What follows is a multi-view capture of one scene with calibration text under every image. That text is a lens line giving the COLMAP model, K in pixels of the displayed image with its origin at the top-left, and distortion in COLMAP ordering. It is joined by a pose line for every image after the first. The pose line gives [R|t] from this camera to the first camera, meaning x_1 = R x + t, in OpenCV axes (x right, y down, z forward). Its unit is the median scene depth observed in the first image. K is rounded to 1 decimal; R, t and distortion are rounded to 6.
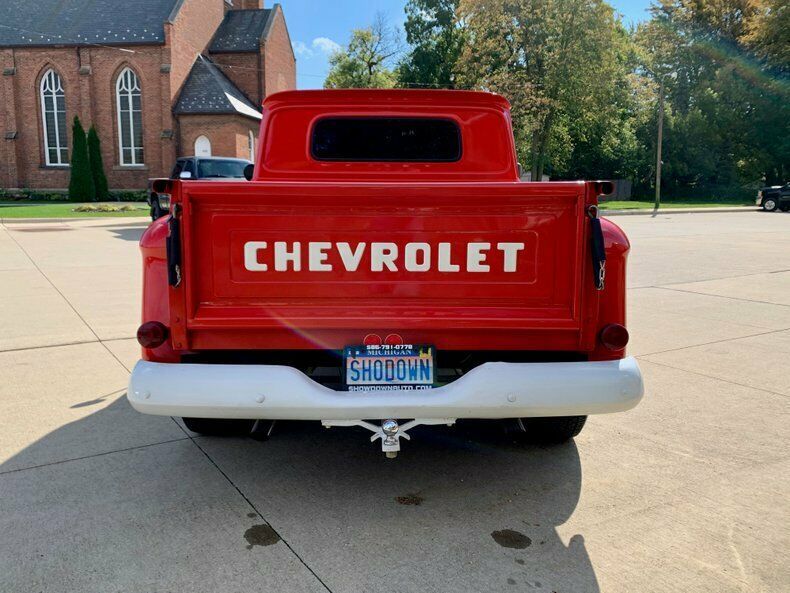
lens RADIAL K [[660.3, 0, 393.7], [0, 660.3, 284.9], [0, 0, 1]] dist [0.019213, 0.004387]
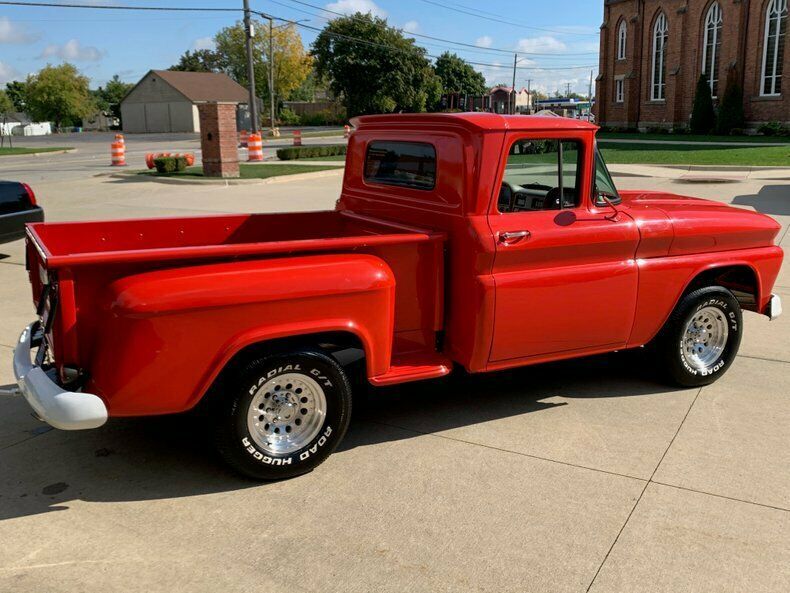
lens RADIAL K [[775.2, 0, 395.0], [0, 775.2, 296.5], [0, 0, 1]] dist [0.082670, -0.171597]
pose [[0.465026, 0.183388, -0.866095, 1.457066], [-0.100142, 0.982927, 0.154357, -0.282971], [0.879615, 0.014952, 0.475451, 0.619726]]
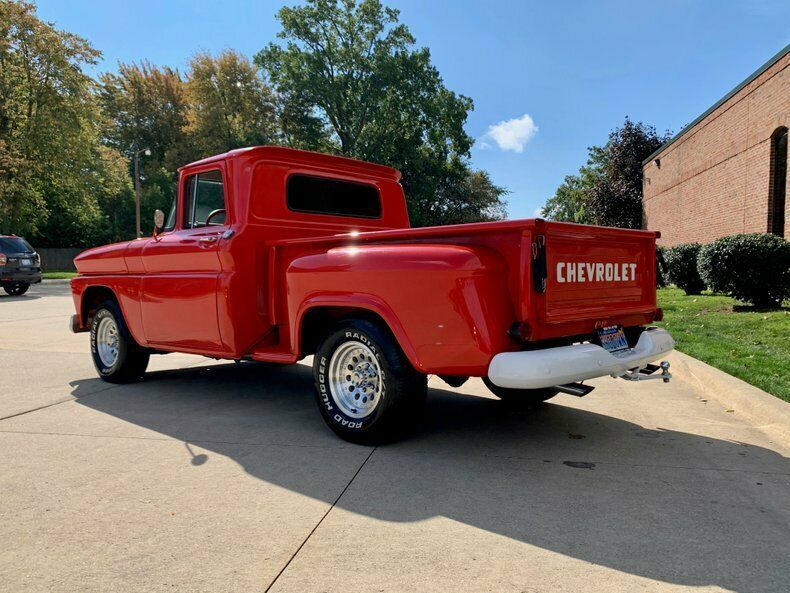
lens RADIAL K [[656.0, 0, 391.2], [0, 656.0, 296.9], [0, 0, 1]] dist [0.011288, -0.014436]
pose [[0.681460, -0.033634, 0.731082, -1.125122], [0.098145, 0.994120, -0.045748, 0.029695], [-0.725245, 0.102927, 0.680754, 0.213111]]
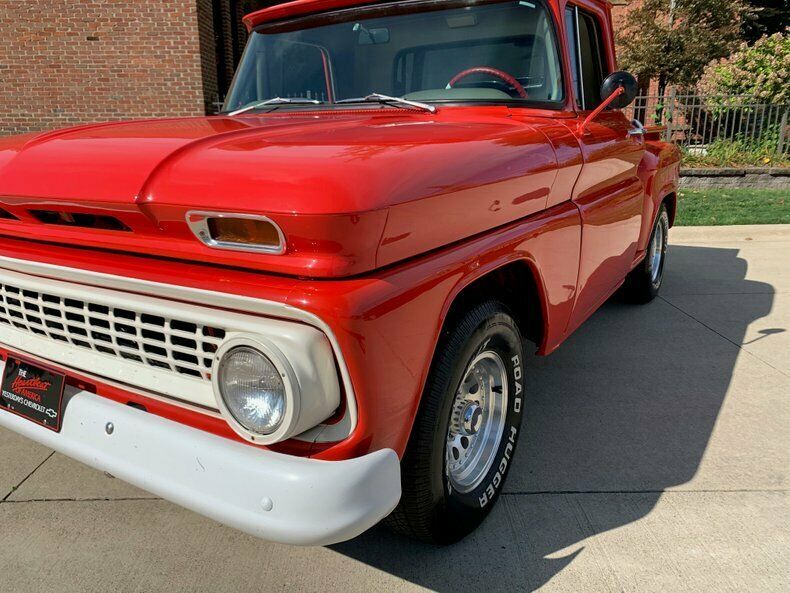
lens RADIAL K [[607.3, 0, 395.0], [0, 607.3, 296.5], [0, 0, 1]] dist [0.010704, 0.001762]
pose [[-0.844601, -0.131723, 0.518940, -0.547448], [0.078158, 0.928545, 0.362900, -0.337922], [-0.529661, 0.347065, -0.773954, 2.503386]]
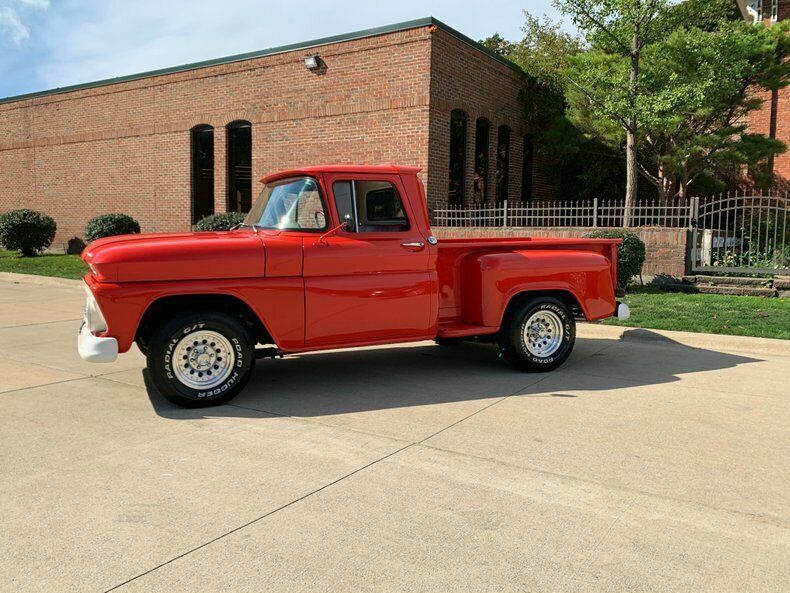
lens RADIAL K [[658.6, 0, 390.2], [0, 658.6, 294.9], [0, 0, 1]] dist [0.081945, -0.194178]
pose [[-0.409580, -0.096352, 0.907172, -1.882402], [0.106824, 0.982500, 0.152583, -0.340808], [-0.905998, 0.159403, -0.392120, 2.231706]]
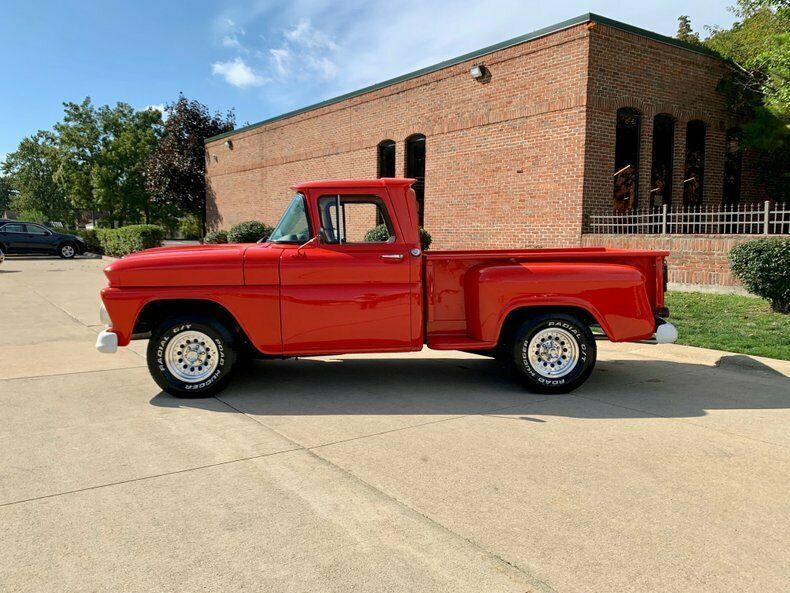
lens RADIAL K [[658.6, 0, 390.2], [0, 658.6, 294.9], [0, 0, 1]] dist [0.081945, -0.194178]
pose [[-0.040358, -0.094740, 0.994684, -2.078478], [0.124752, 0.987227, 0.099092, -0.274441], [-0.991367, 0.128088, -0.028024, 1.551696]]
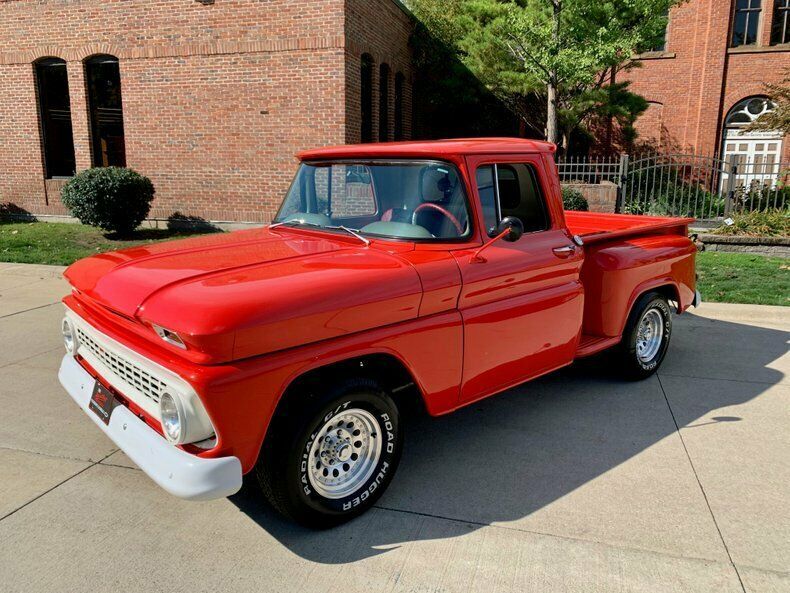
lens RADIAL K [[607.5, 0, 395.9], [0, 607.5, 292.4], [0, 0, 1]] dist [0.016867, -0.009940]
pose [[-0.660670, -0.155938, 0.734301, -1.013691], [0.092504, 0.953819, 0.285784, -0.493690], [-0.744955, 0.256735, -0.615735, 2.493530]]
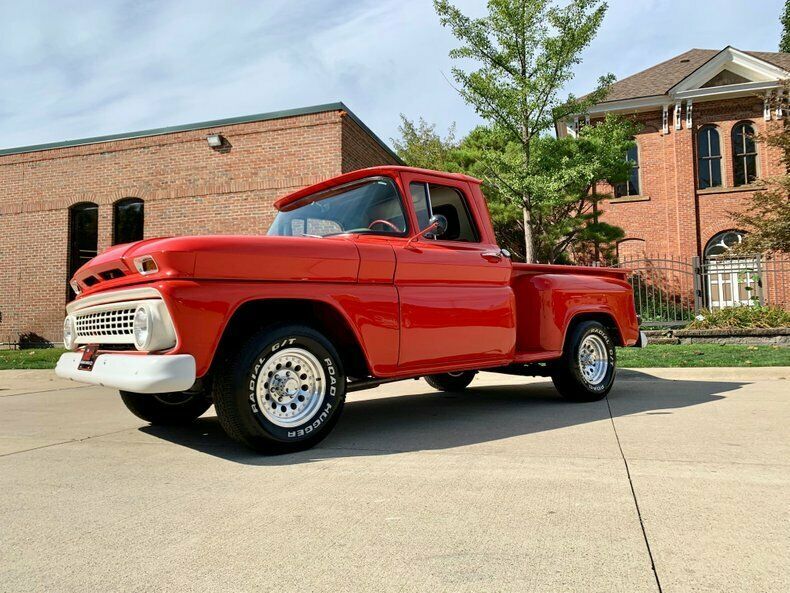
lens RADIAL K [[607.5, 0, 395.9], [0, 607.5, 292.4], [0, 0, 1]] dist [0.016867, -0.009940]
pose [[-0.644330, 0.058495, 0.762507, -1.270861], [0.116854, 0.992892, 0.022575, -0.173300], [-0.755767, 0.103648, -0.646586, 2.582673]]
